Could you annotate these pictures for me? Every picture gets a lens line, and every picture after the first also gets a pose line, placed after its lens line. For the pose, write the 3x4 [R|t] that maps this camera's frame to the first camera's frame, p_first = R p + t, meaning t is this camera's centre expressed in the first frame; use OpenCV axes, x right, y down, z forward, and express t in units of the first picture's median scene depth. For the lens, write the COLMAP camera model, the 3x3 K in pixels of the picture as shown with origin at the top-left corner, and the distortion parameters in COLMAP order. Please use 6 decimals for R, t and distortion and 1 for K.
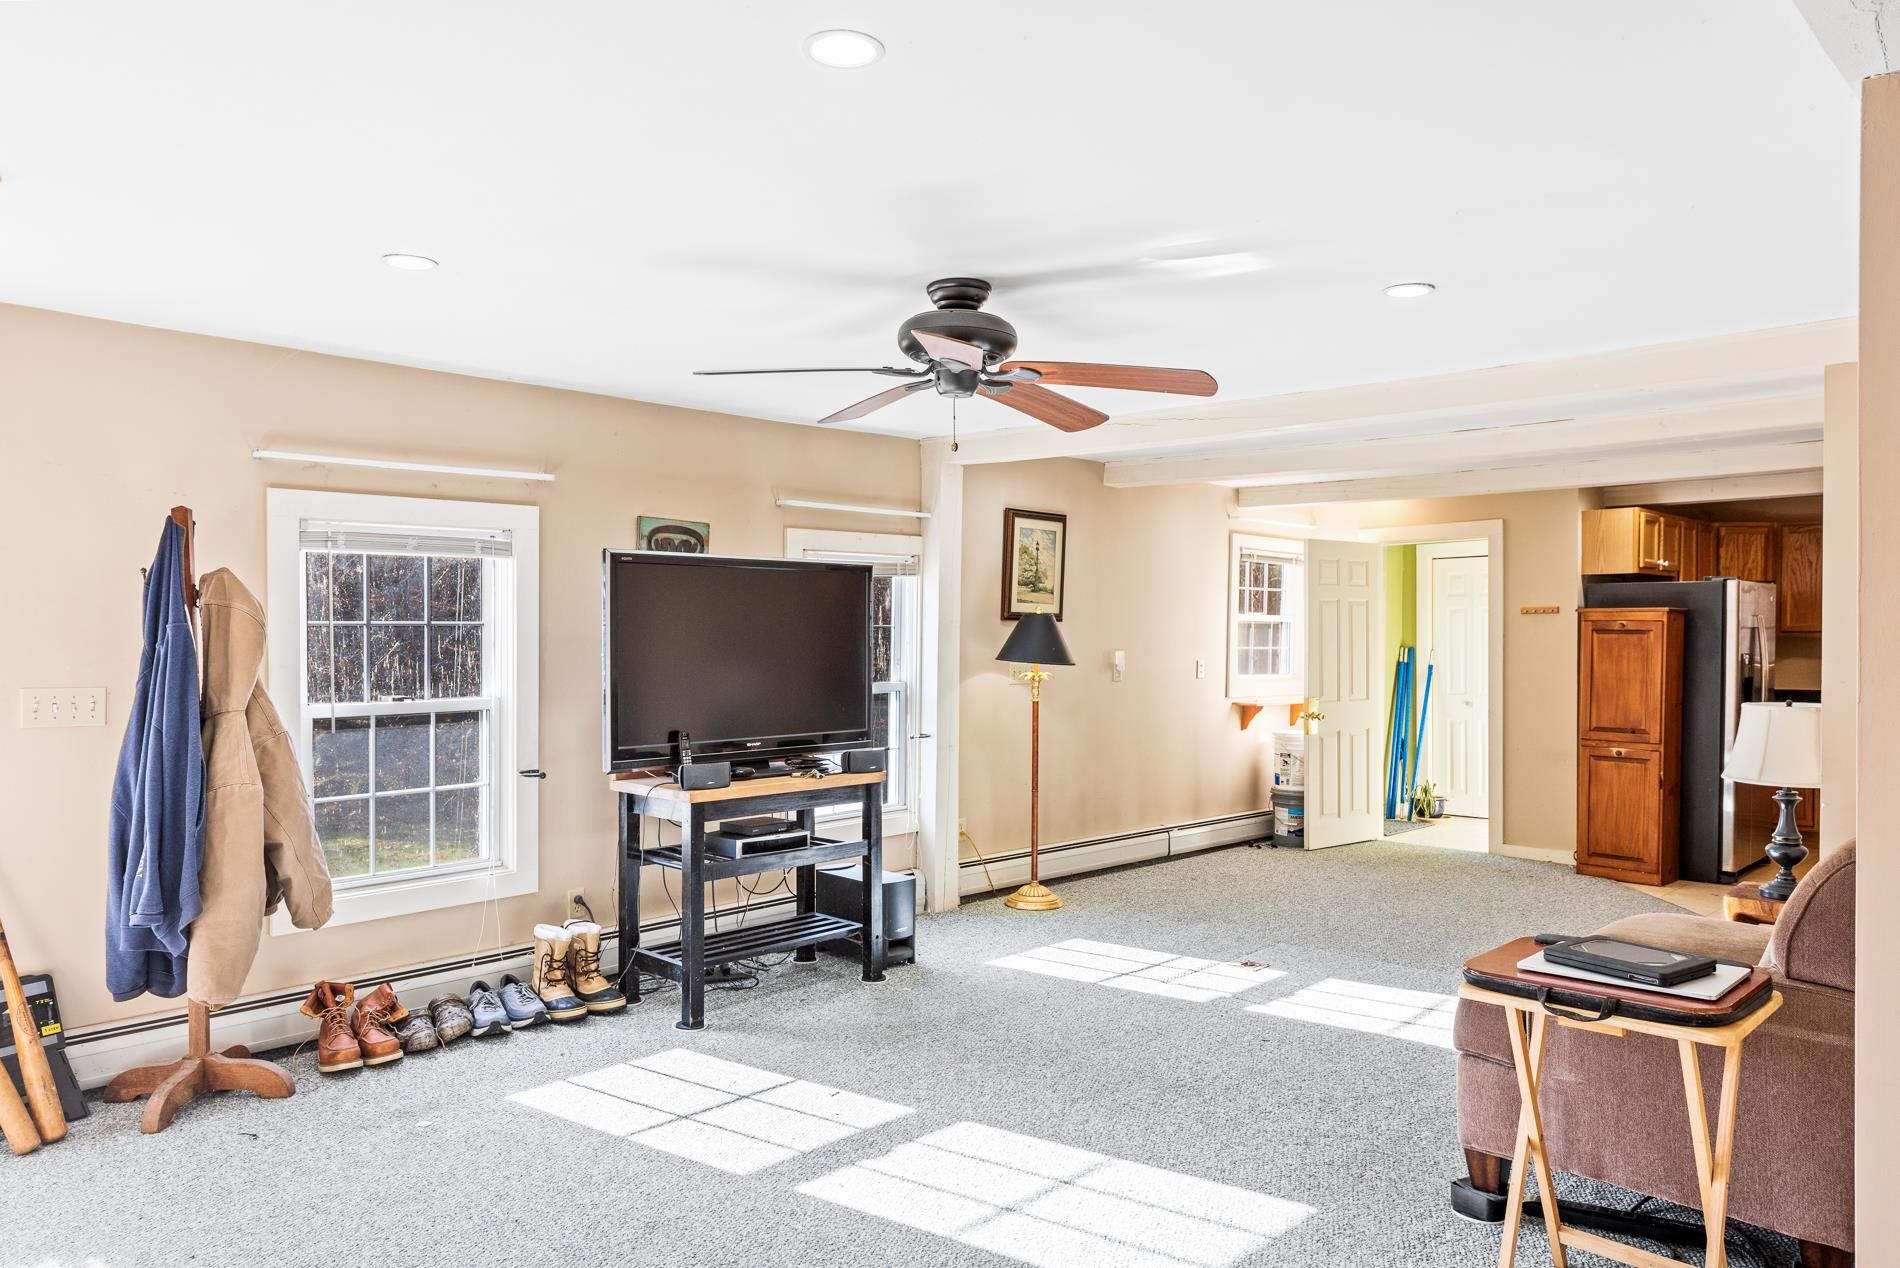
lens RADIAL K [[1213.1, 0, 950.0], [0, 1213.1, 634.0], [0, 0, 1]] dist [0.007117, 0.001372]
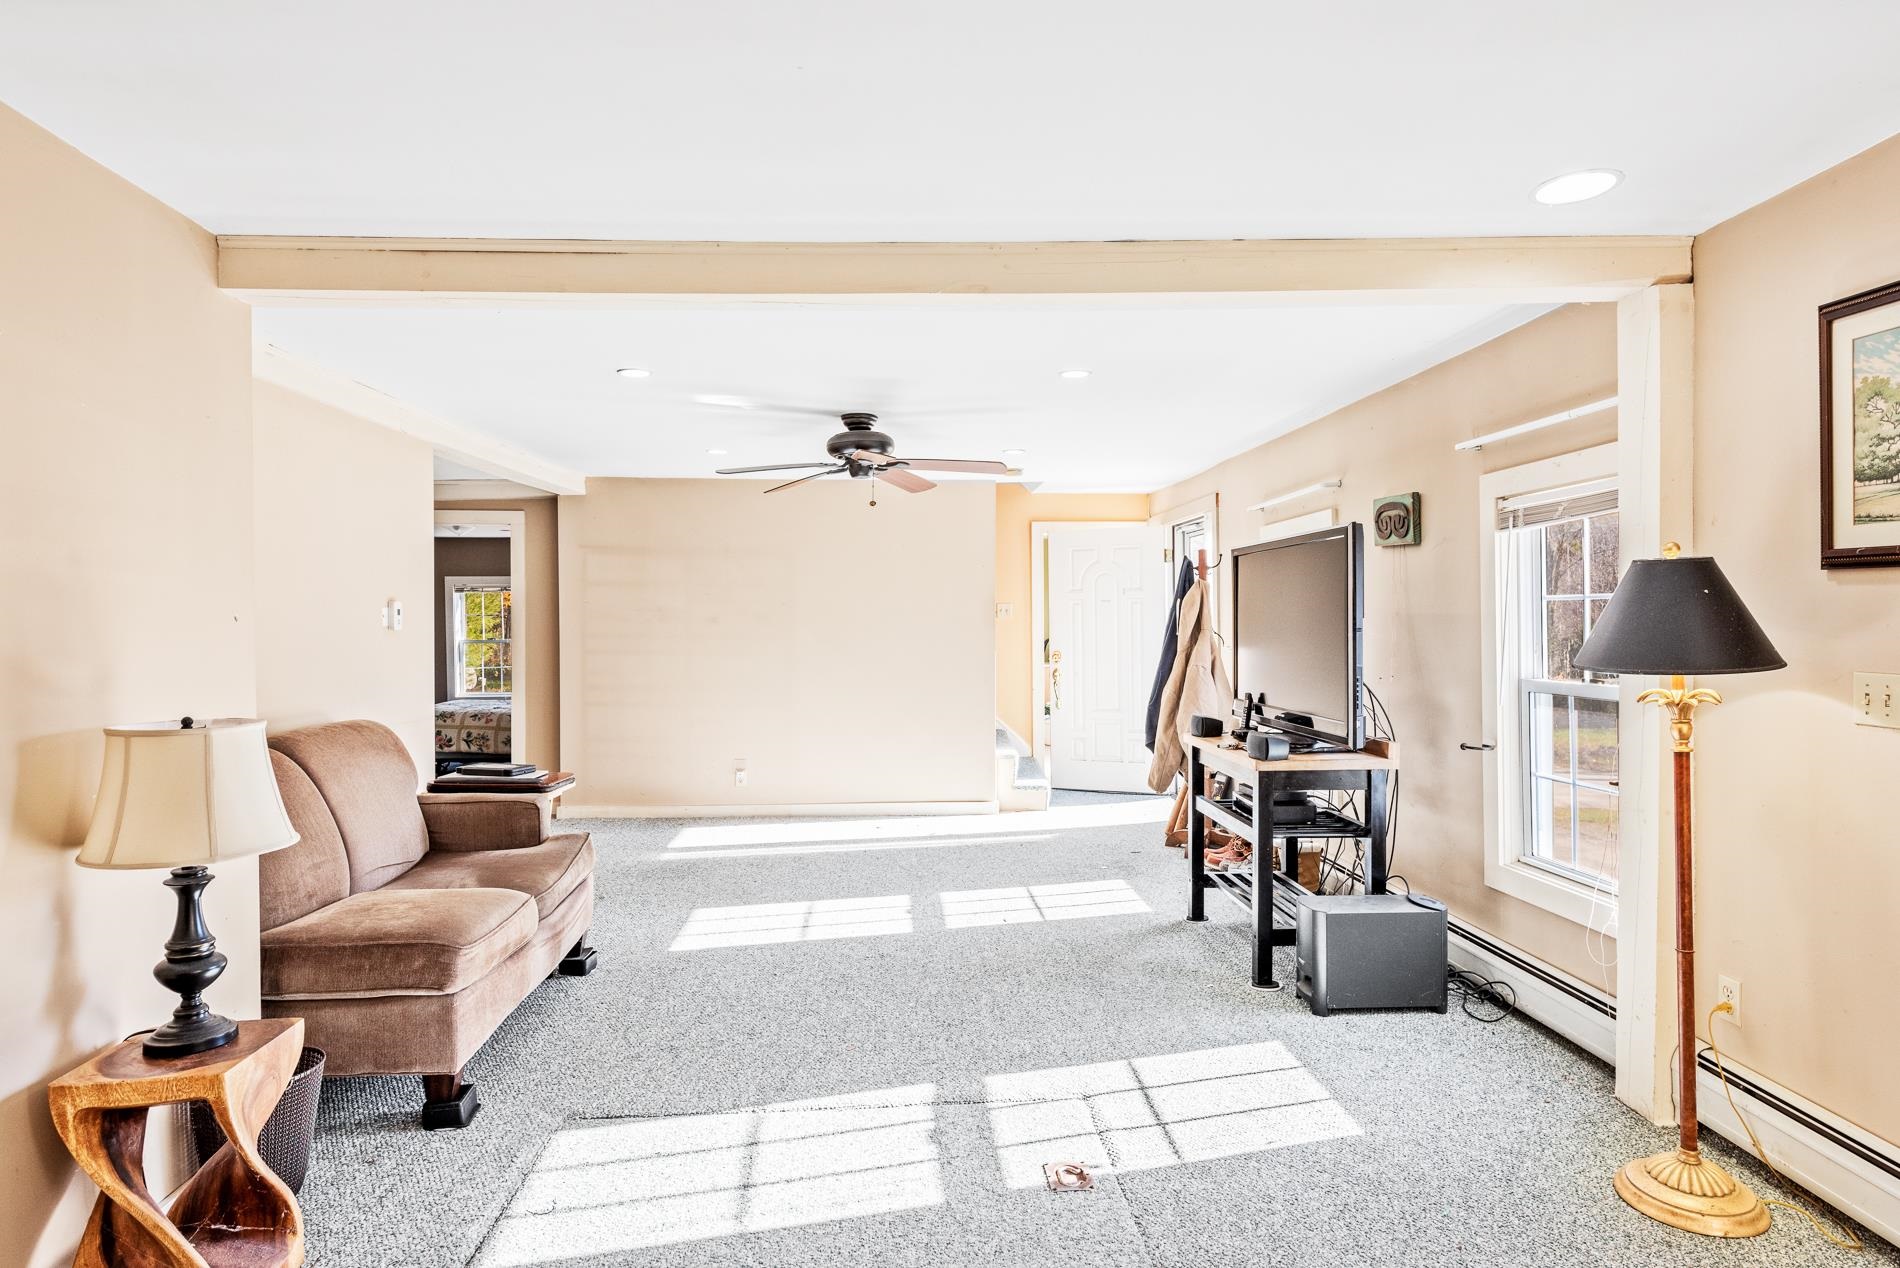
lens RADIAL K [[967.9, 0, 963.2], [0, 967.9, 634.7], [0, 0, 1]] dist [0.003829, -0.000856]
pose [[-0.620526, 0.004531, -0.784173, 0.645562], [-0.002971, 0.999963, 0.008129, 0.011923], [0.784181, 0.007374, -0.620489, 1.256482]]
